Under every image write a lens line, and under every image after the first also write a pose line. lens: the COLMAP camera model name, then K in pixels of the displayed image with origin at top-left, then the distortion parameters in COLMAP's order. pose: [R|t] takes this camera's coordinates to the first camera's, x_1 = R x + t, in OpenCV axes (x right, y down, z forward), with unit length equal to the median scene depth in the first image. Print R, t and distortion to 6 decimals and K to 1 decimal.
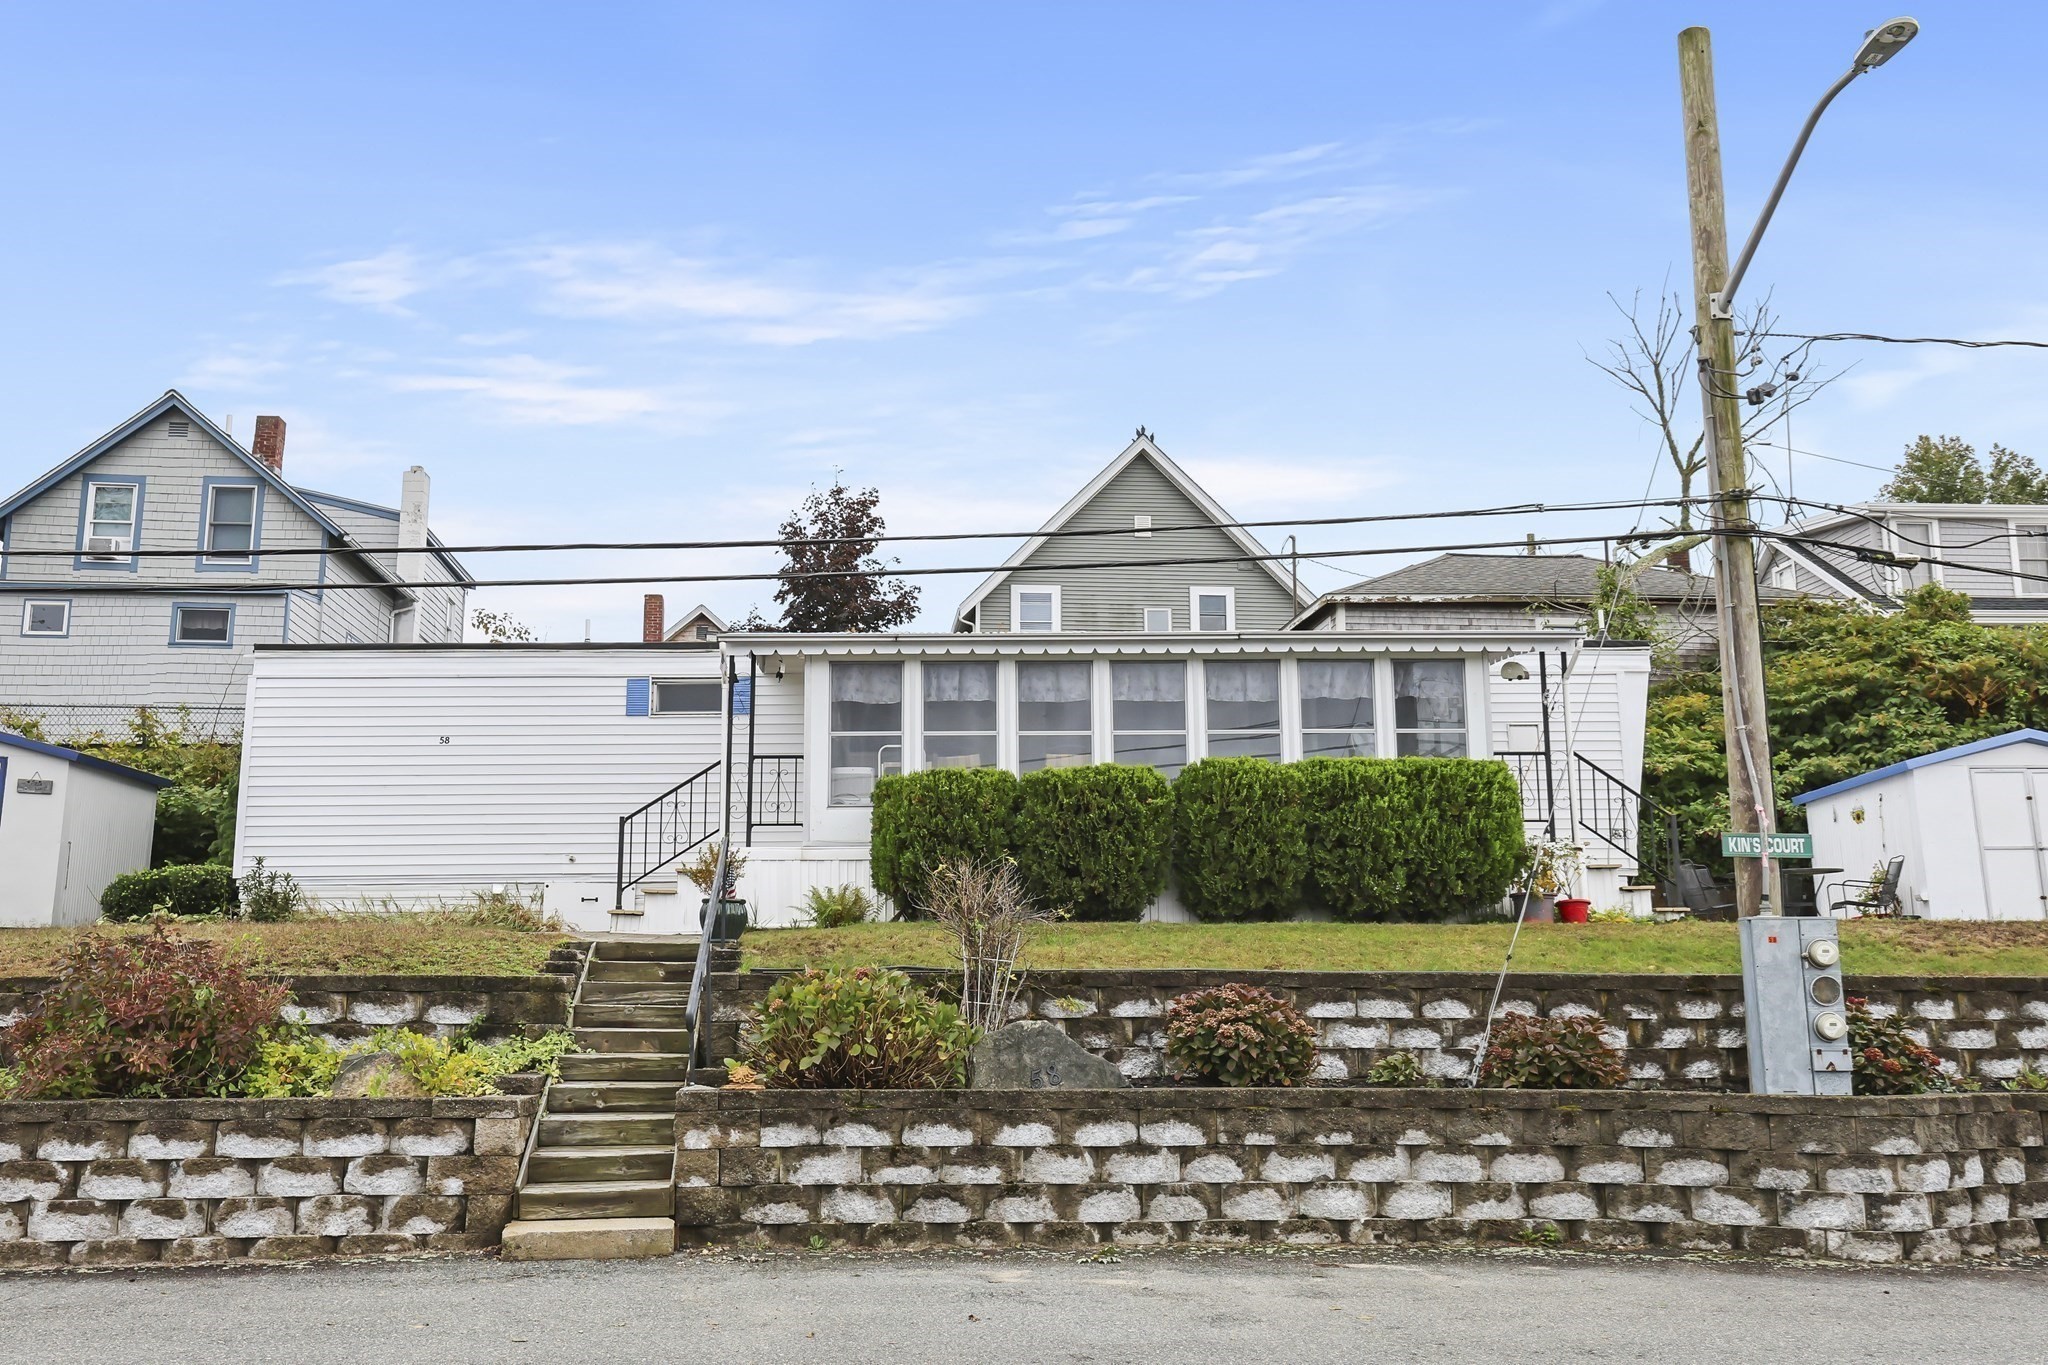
lens RADIAL K [[1828.4, 0, 1023.3], [0, 1828.4, 679.5], [0, 0, 1]] dist [0.025632, 0.018062]
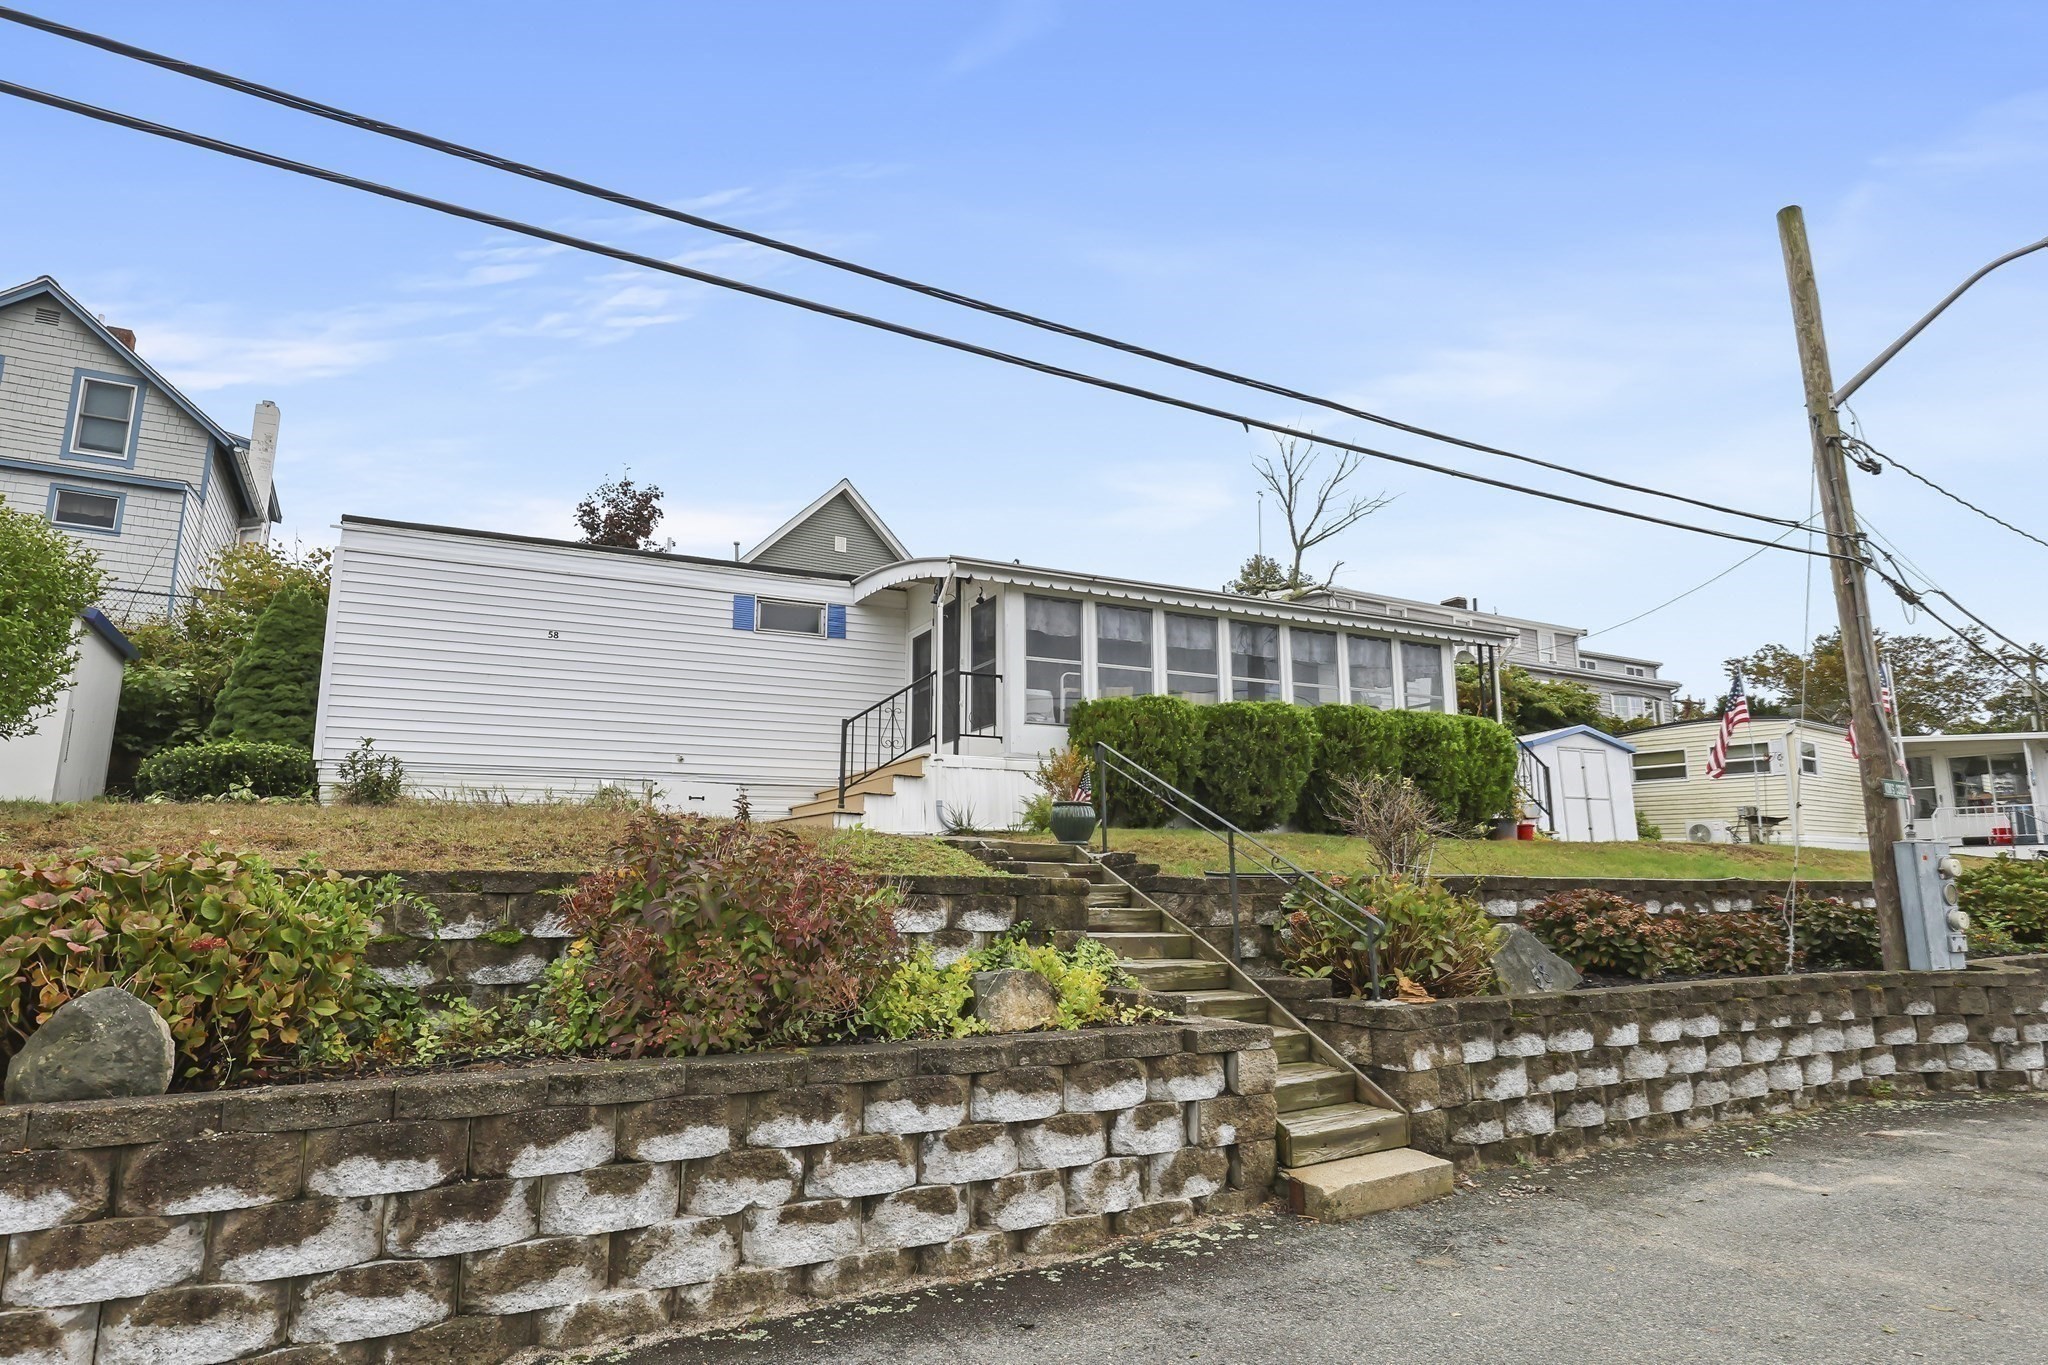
lens RADIAL K [[1143.0, 0, 1025.4], [0, 1143.0, 690.7], [0, 0, 1]] dist [-0.017405, 0.003038]
pose [[0.901696, 0.077236, 0.425416, -0.600340], [-0.080993, 0.996671, -0.009279, 0.084102], [-0.424717, -0.026089, 0.904950, 0.553622]]
